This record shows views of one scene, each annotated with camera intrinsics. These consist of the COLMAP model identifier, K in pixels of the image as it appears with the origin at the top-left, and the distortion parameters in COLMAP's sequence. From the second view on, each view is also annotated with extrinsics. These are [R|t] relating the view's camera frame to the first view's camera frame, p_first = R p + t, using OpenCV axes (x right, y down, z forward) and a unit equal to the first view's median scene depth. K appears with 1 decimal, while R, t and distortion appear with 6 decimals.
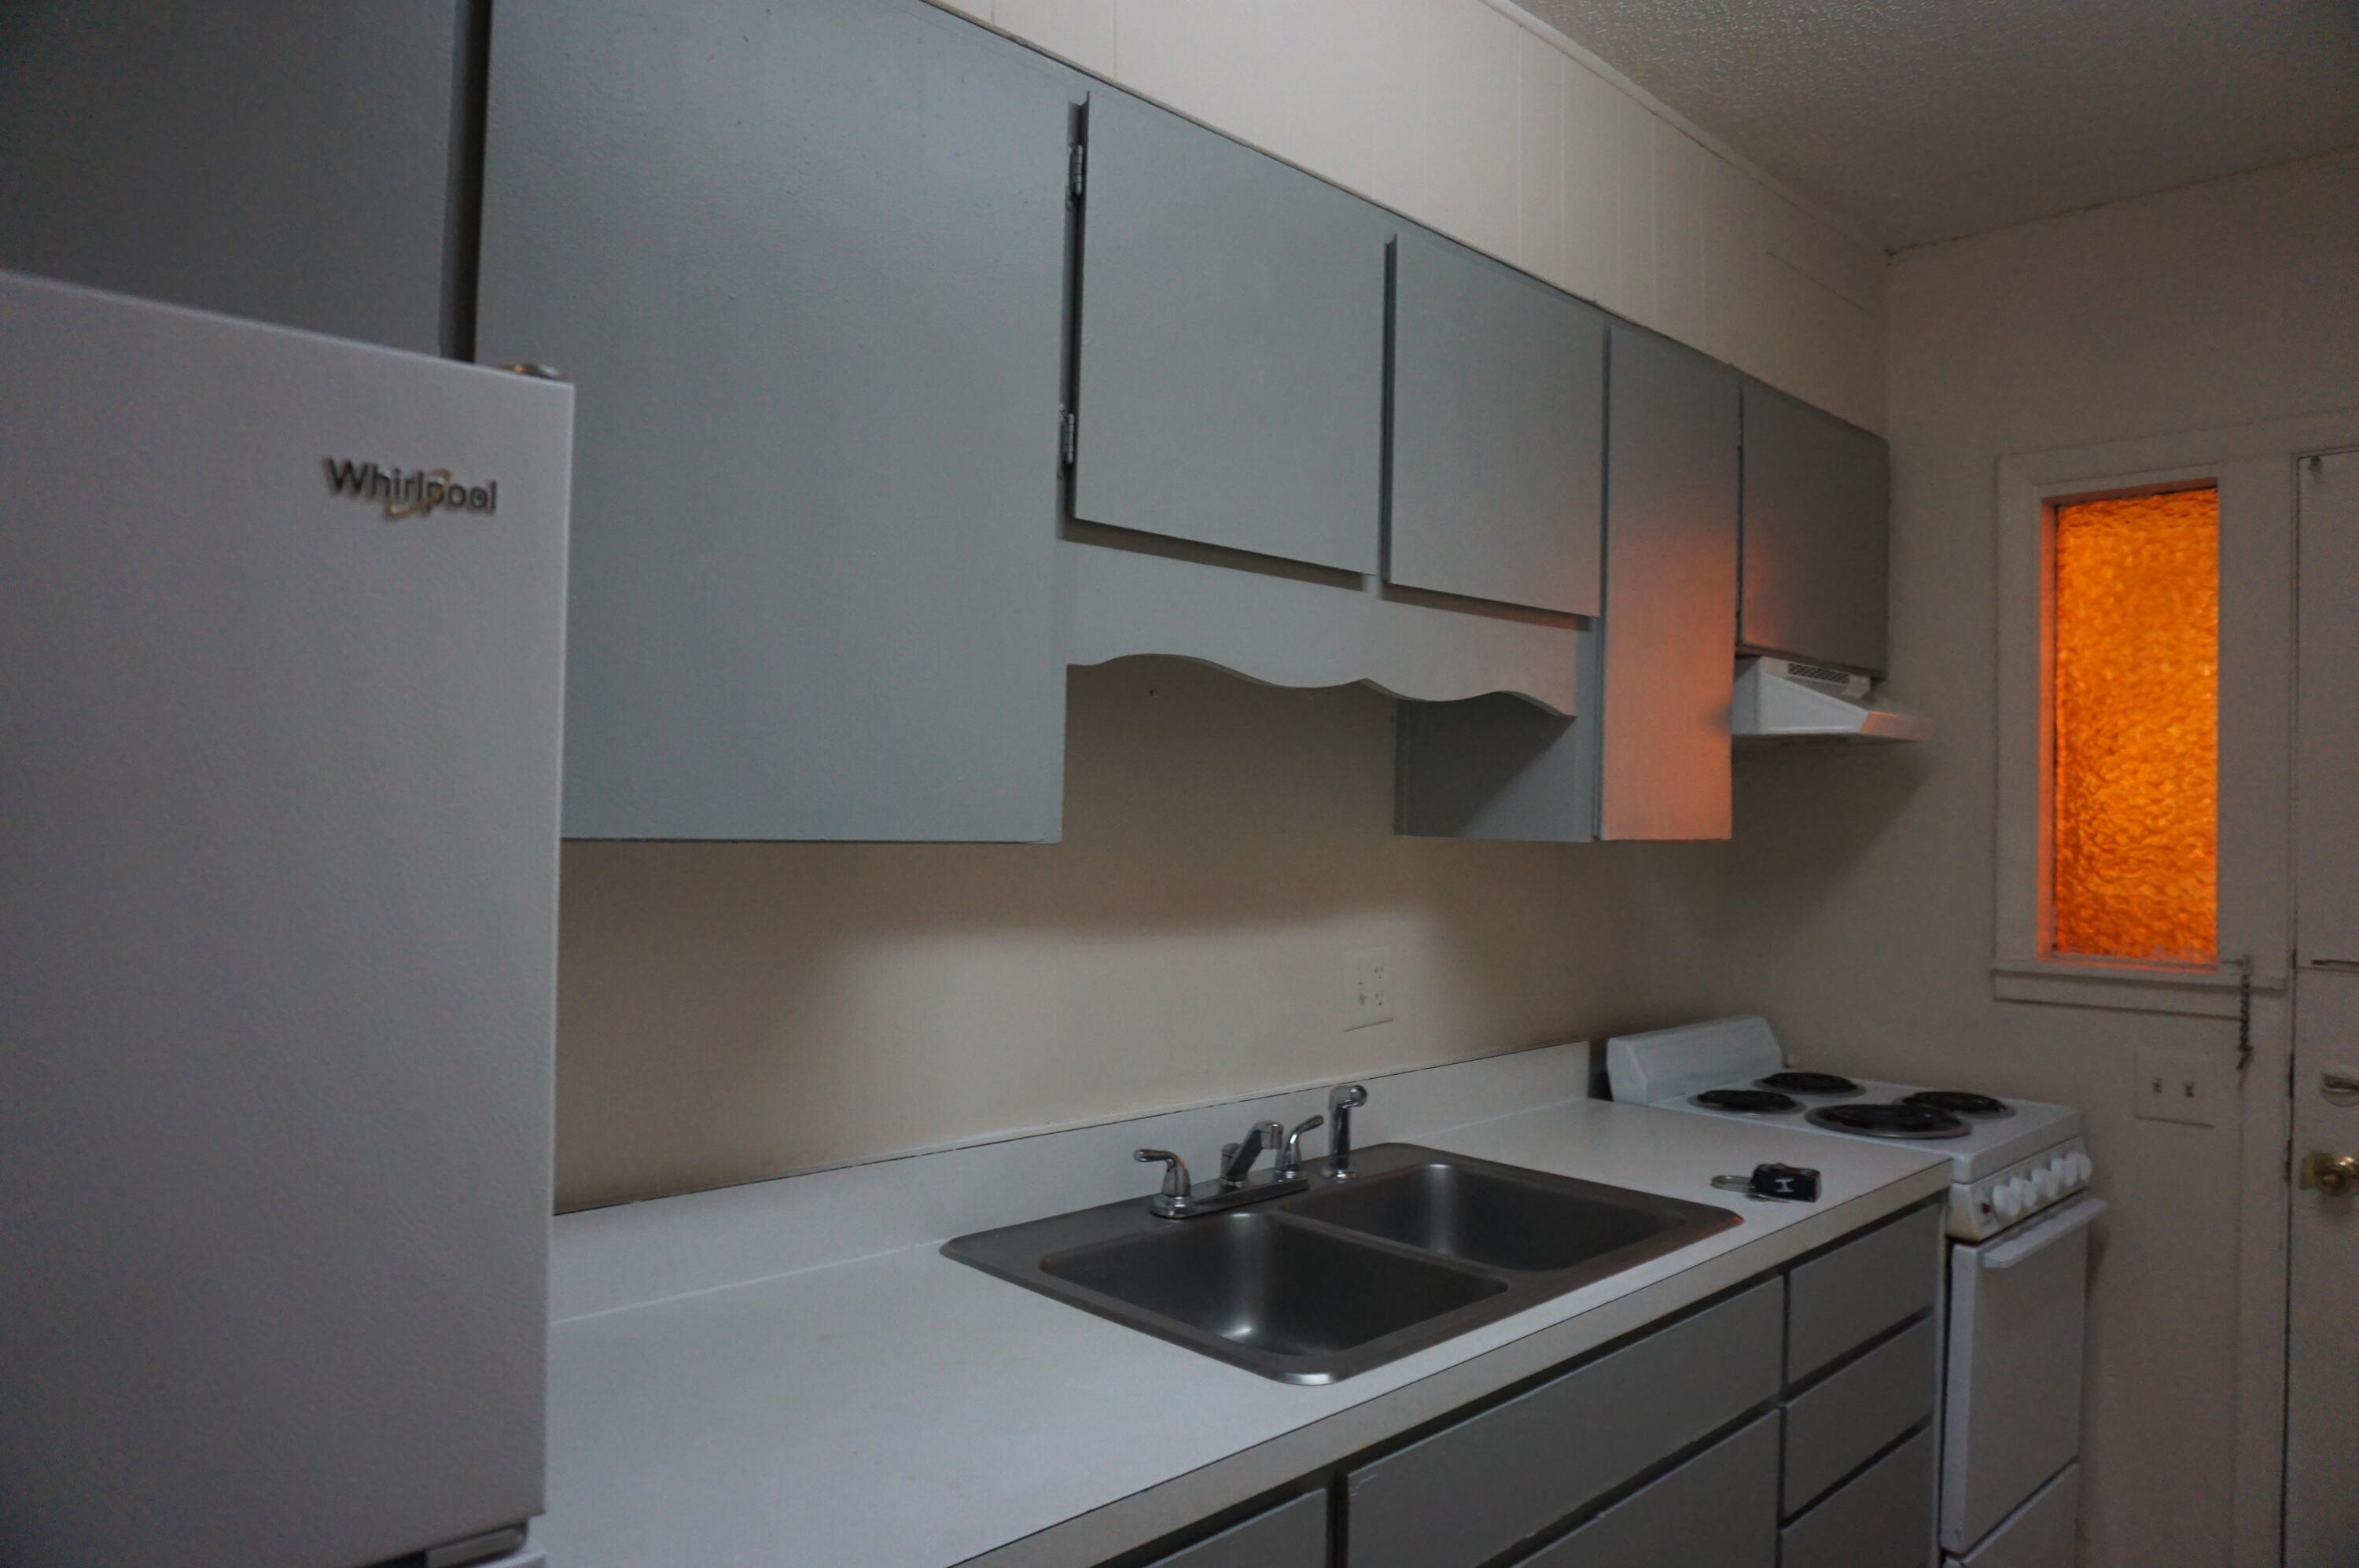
lens RADIAL K [[1542.5, 0, 1190.4], [0, 1542.5, 798.9], [0, 0, 1]] dist [-0.045711, 0.018819]
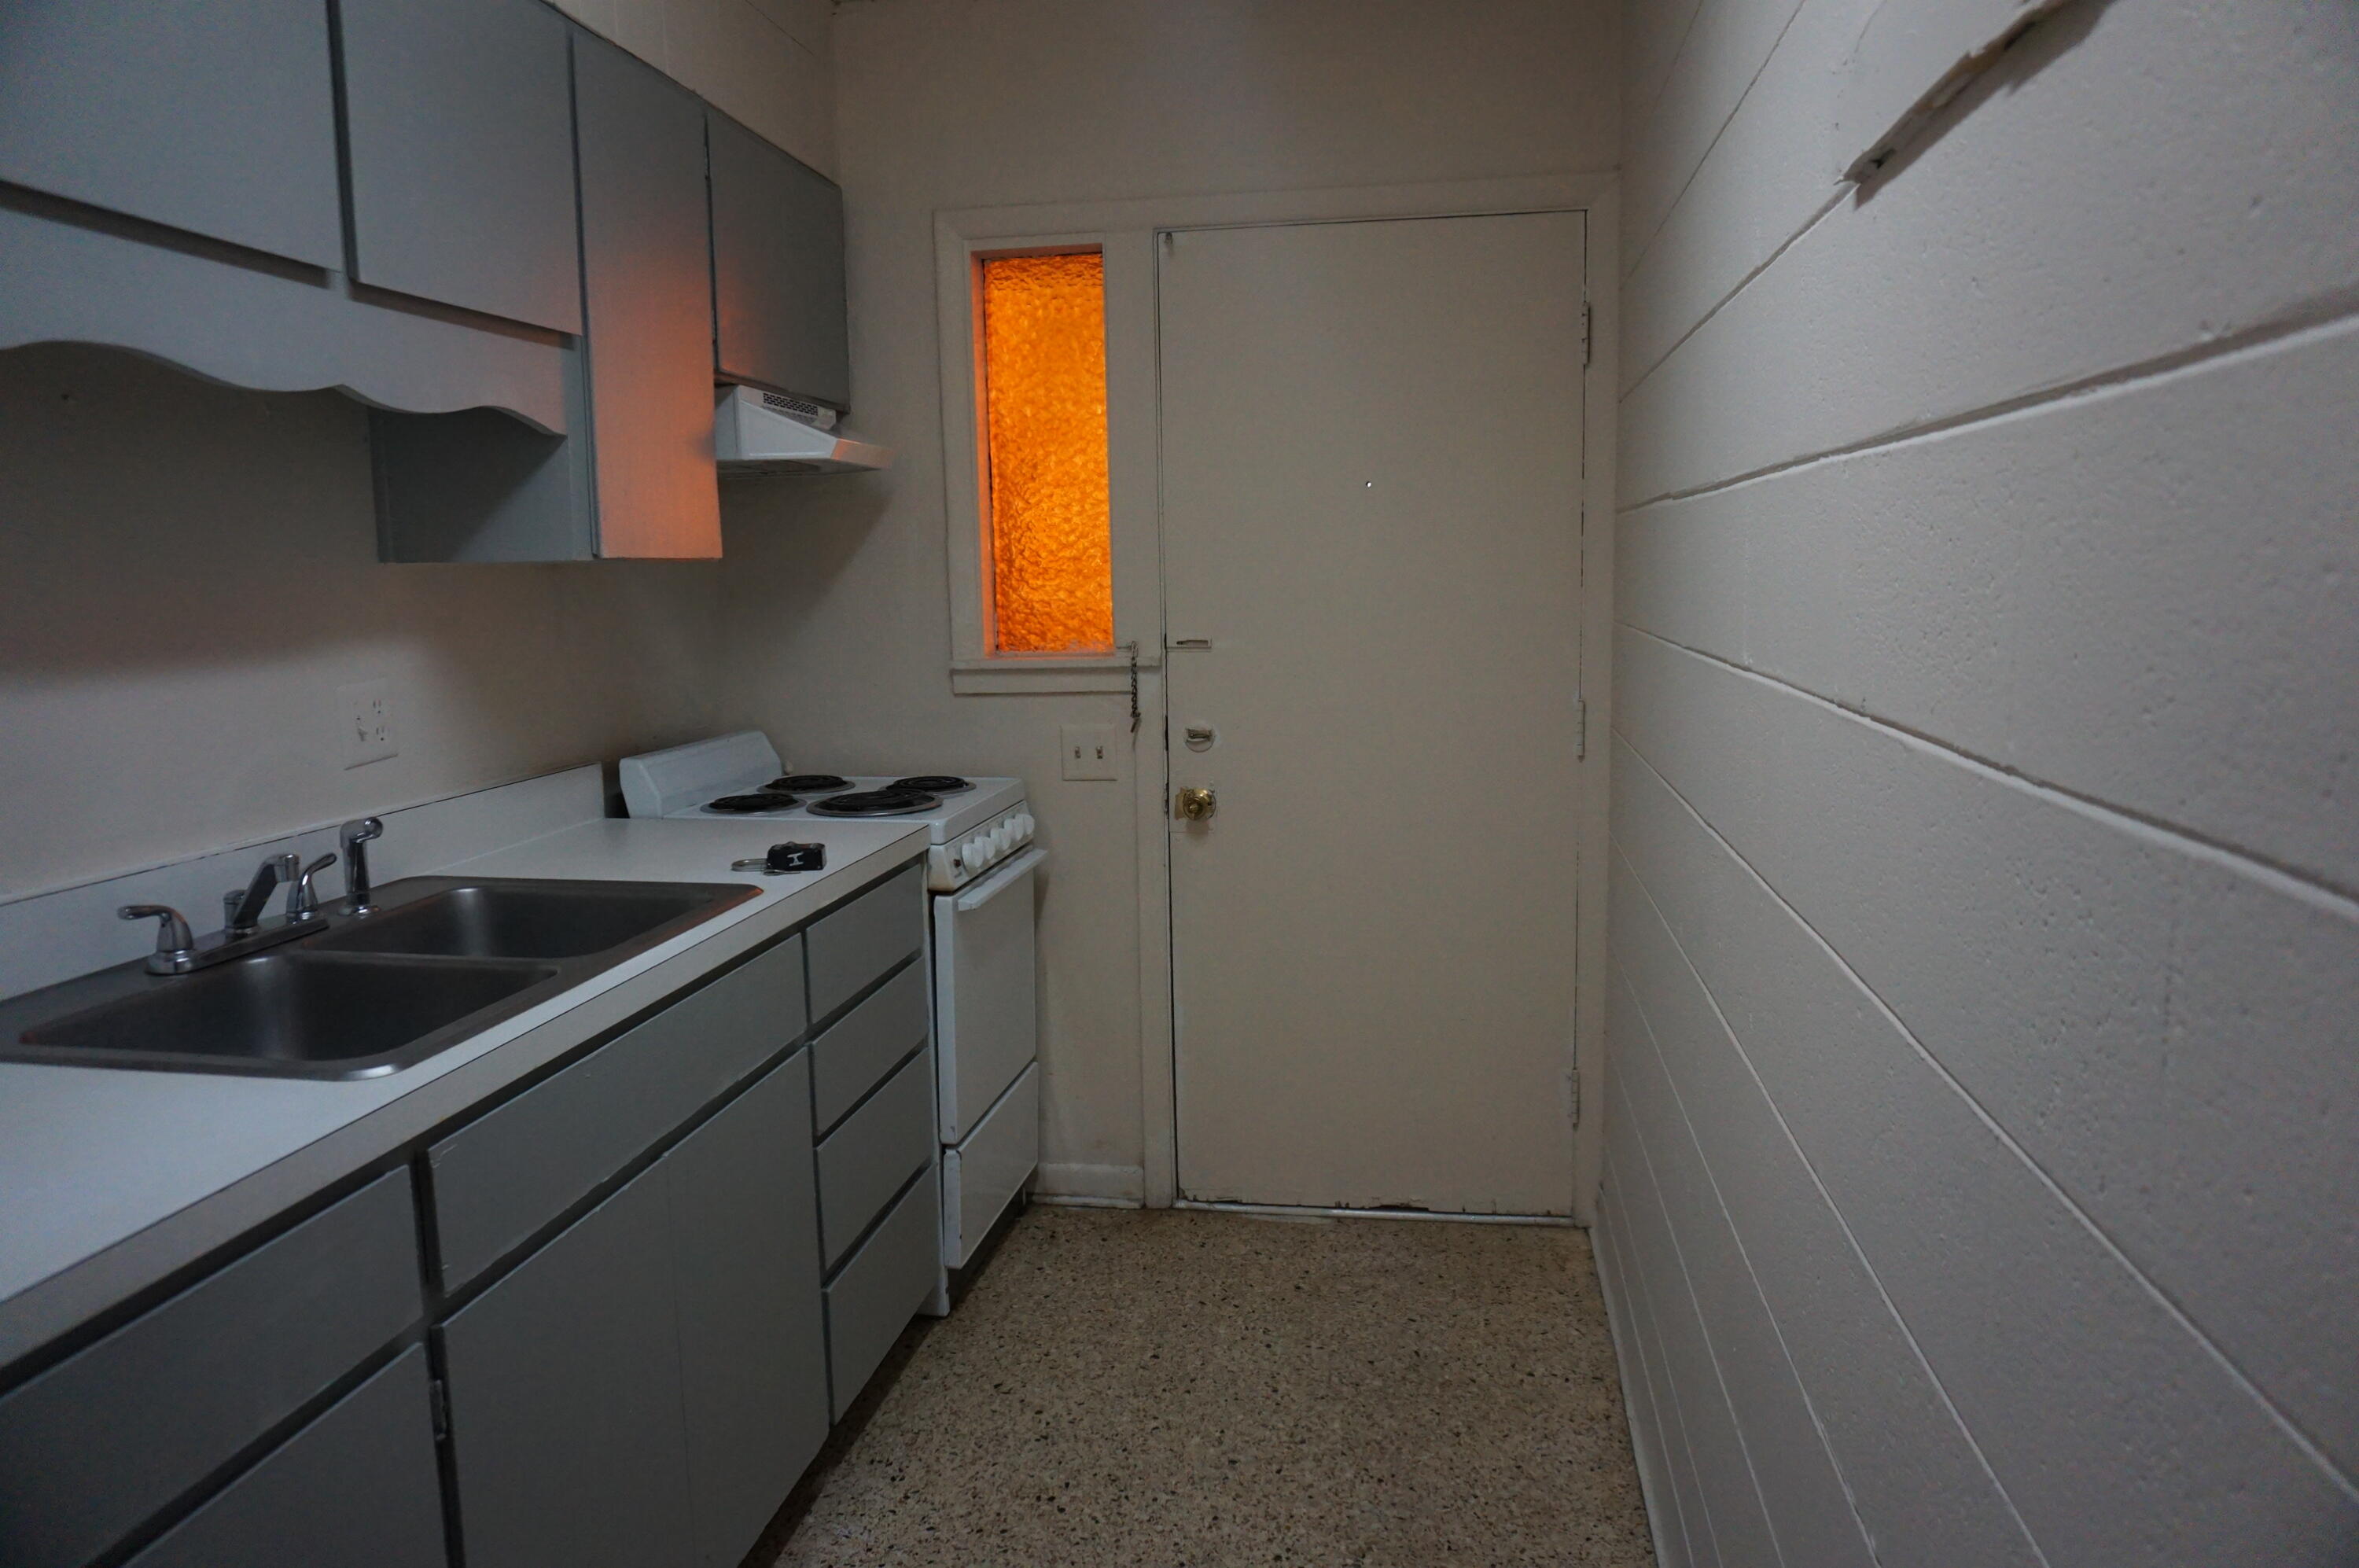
lens RADIAL K [[1542.5, 0, 1178.5], [0, 1542.5, 796.1], [0, 0, 1]] dist [-0.045711, 0.018819]
pose [[0.805059, -0.116880, 0.581566, -0.033177], [0.026803, 0.986563, 0.161171, 0.026036], [-0.592589, -0.114164, 0.797374, -0.058948]]
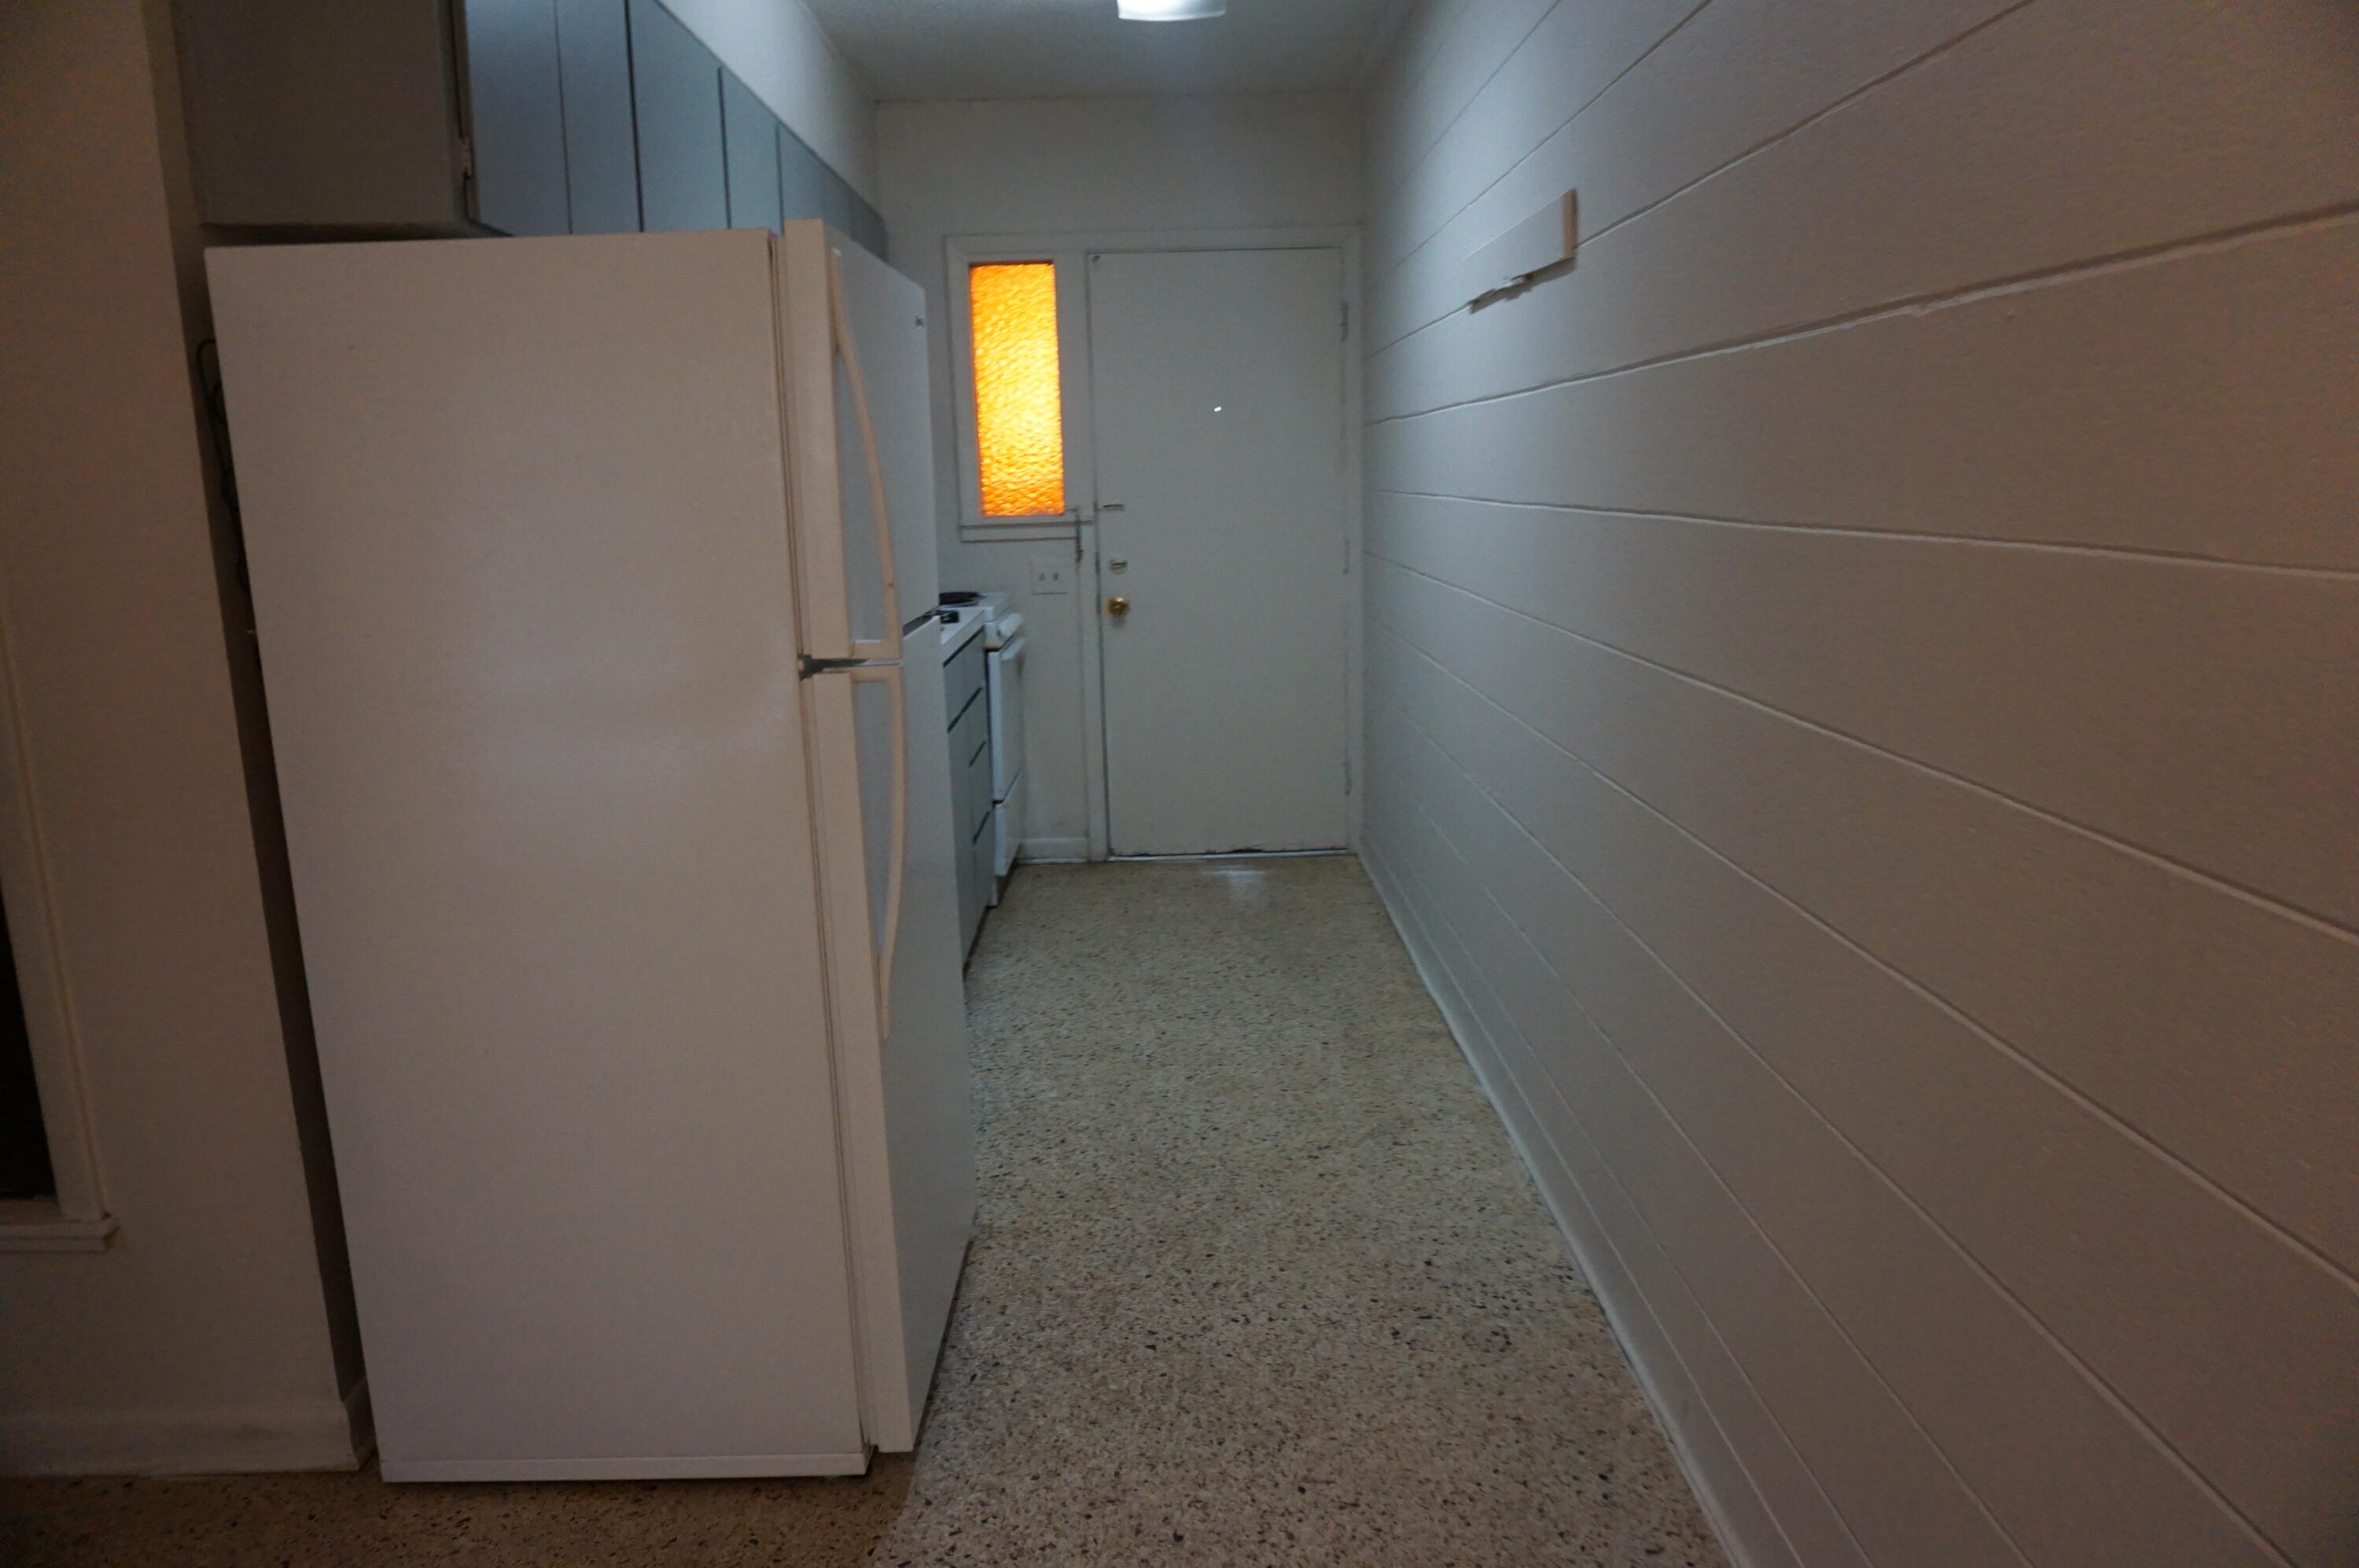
lens RADIAL K [[1542.5, 0, 1183.5], [0, 1542.5, 796.4], [0, 0, 1]] dist [-0.045711, 0.018819]
pose [[0.678290, -0.180237, 0.712346, -0.791474], [0.028734, 0.975215, 0.219387, 0.035348], [-0.734232, -0.128340, 0.666658, -0.565691]]
